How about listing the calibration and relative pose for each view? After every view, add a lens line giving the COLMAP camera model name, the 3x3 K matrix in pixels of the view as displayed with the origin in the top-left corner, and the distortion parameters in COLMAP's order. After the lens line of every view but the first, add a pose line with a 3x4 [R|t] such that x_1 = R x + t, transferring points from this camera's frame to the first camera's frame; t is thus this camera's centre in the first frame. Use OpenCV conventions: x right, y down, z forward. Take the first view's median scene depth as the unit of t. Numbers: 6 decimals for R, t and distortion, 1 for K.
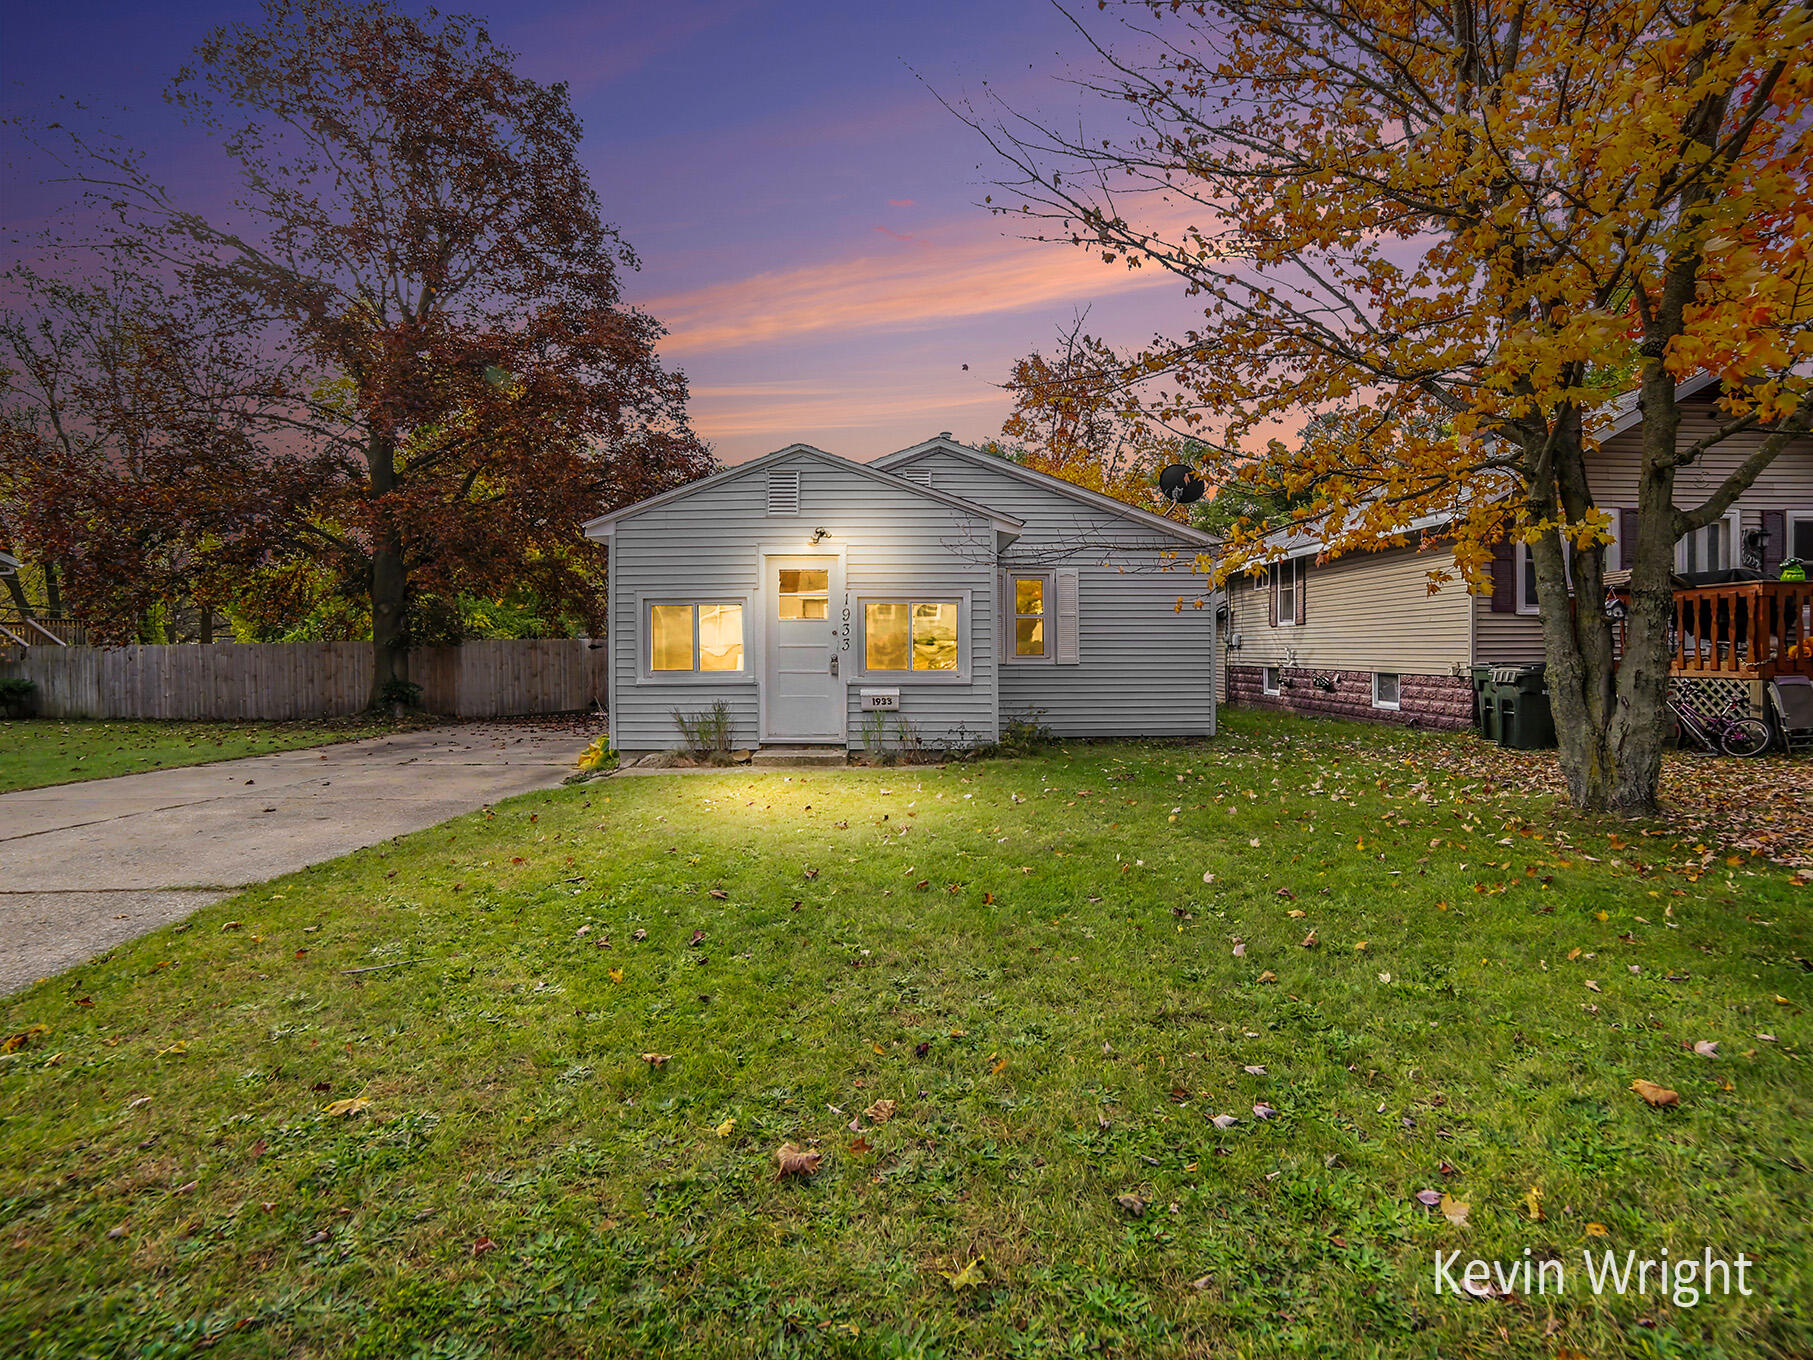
lens RADIAL K [[846.0, 0, 906.5], [0, 846.0, 680.0], [0, 0, 1]] dist [-0.062442, 0.000105]
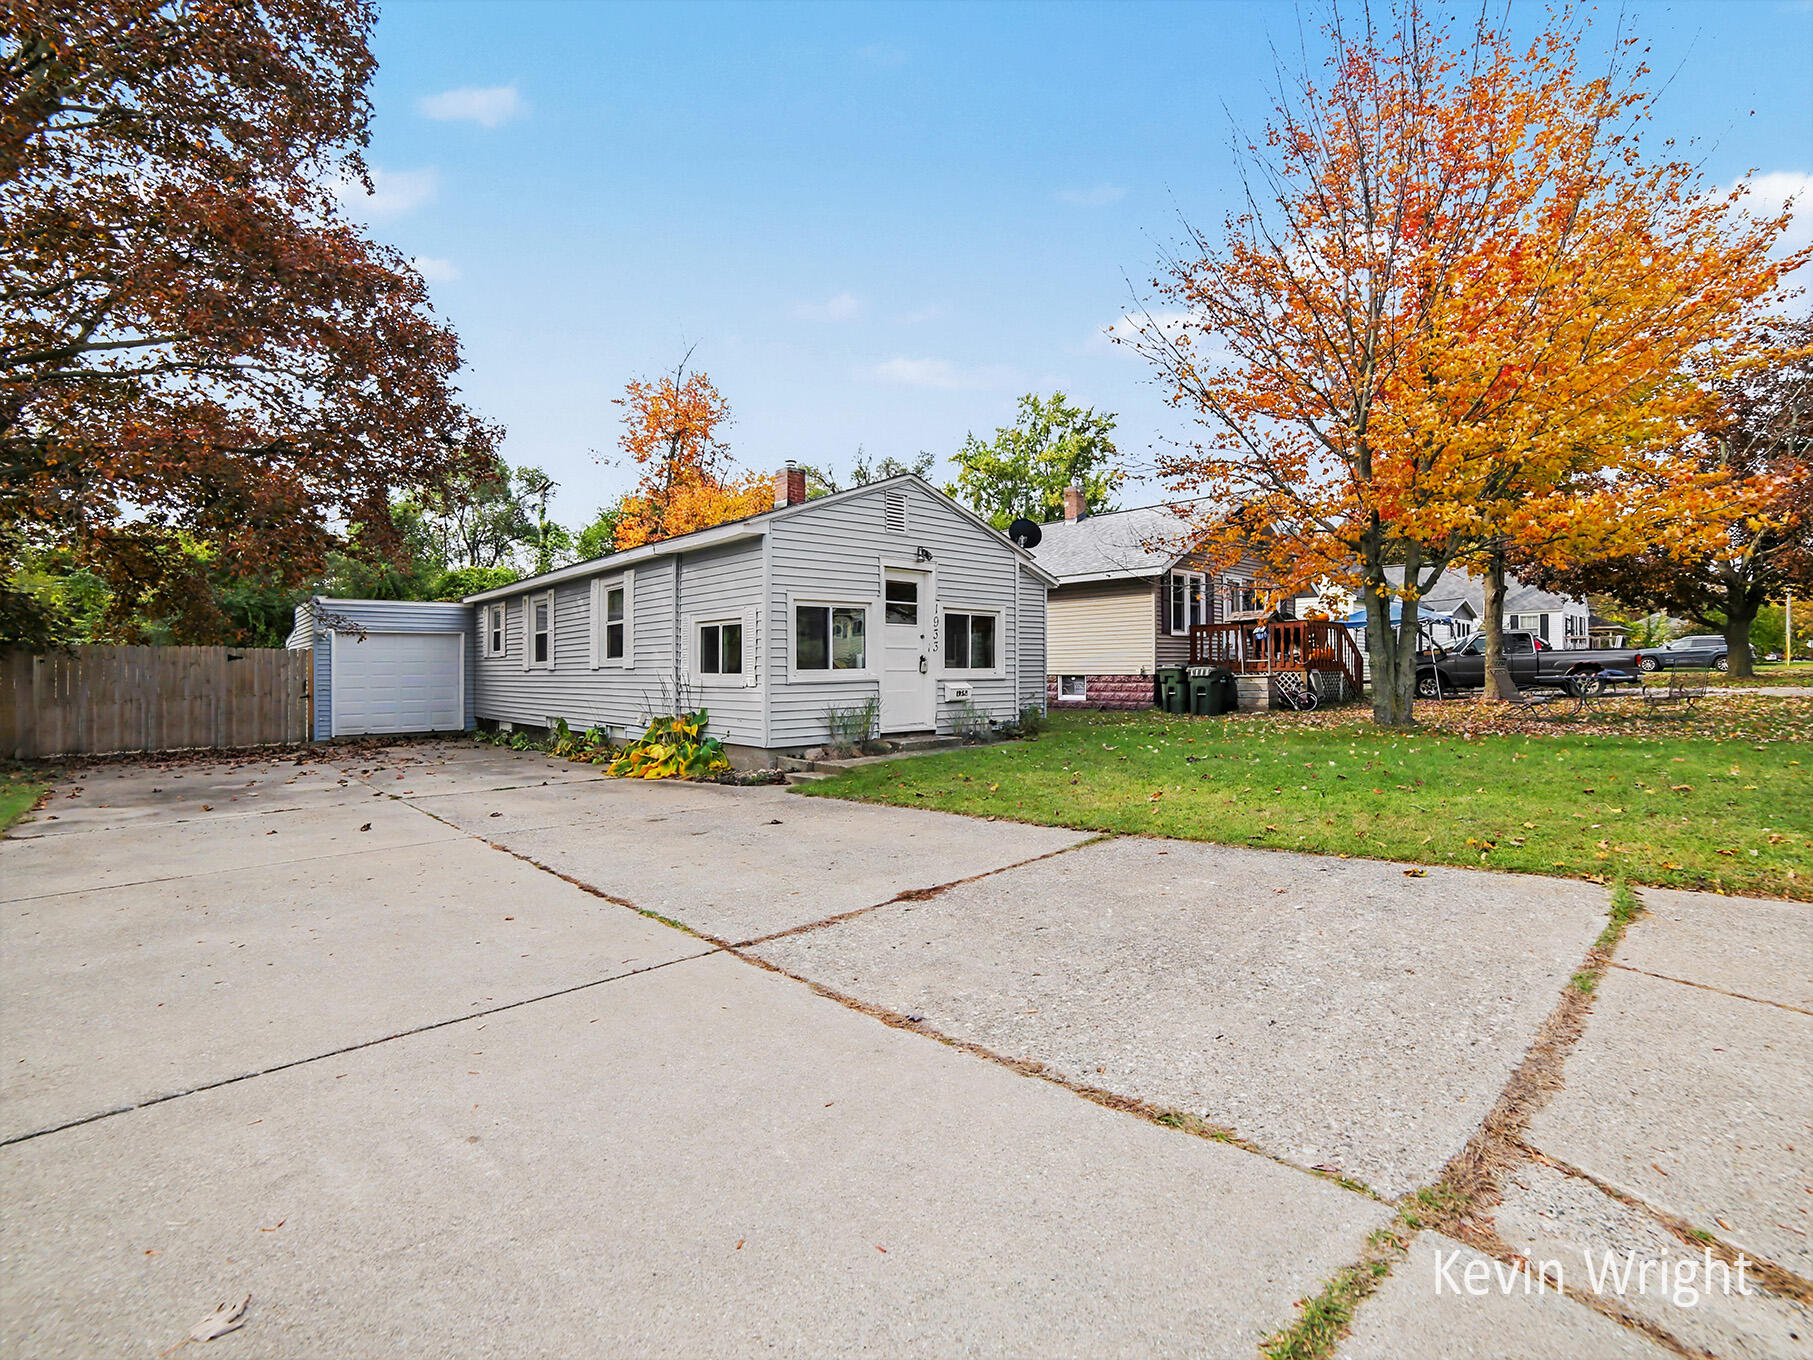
lens RADIAL K [[846.0, 0, 906.5], [0, 846.0, 680.0], [0, 0, 1]] dist [-0.062442, 0.000105]
pose [[0.740484, -0.010653, 0.671990, -0.906241], [0.031153, 0.999344, -0.018486, 0.025944], [-0.671352, 0.034623, 0.740330, 0.144724]]
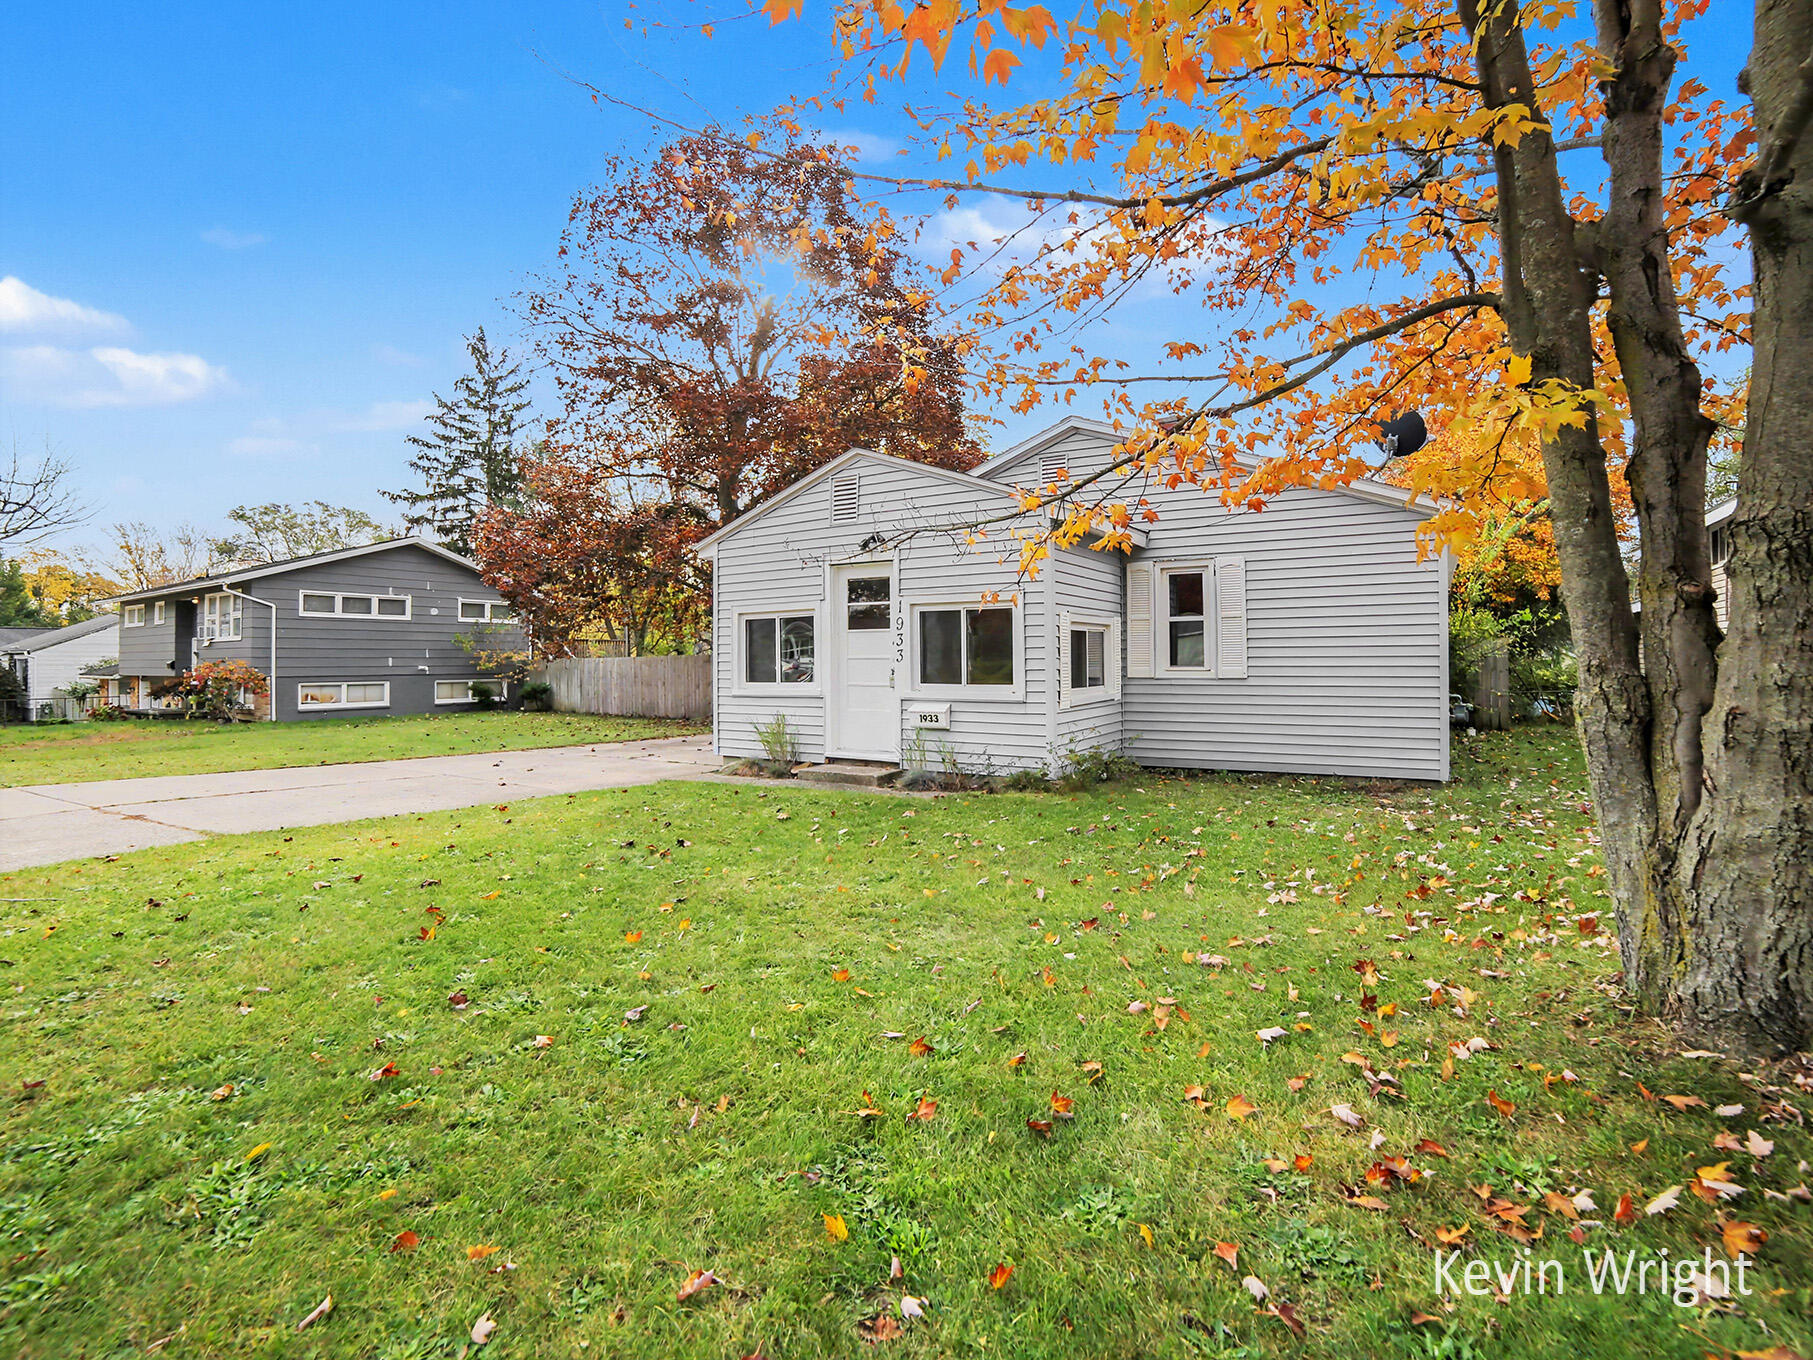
lens RADIAL K [[837.7, 0, 906.5], [0, 837.7, 680.0], [0, 0, 1]] dist [-0.001112, -0.000067]
pose [[0.859450, 0.006046, -0.511184, 0.408990], [-0.010230, 0.999933, -0.005372, -0.010830], [0.511117, 0.009846, 0.859455, 0.209802]]
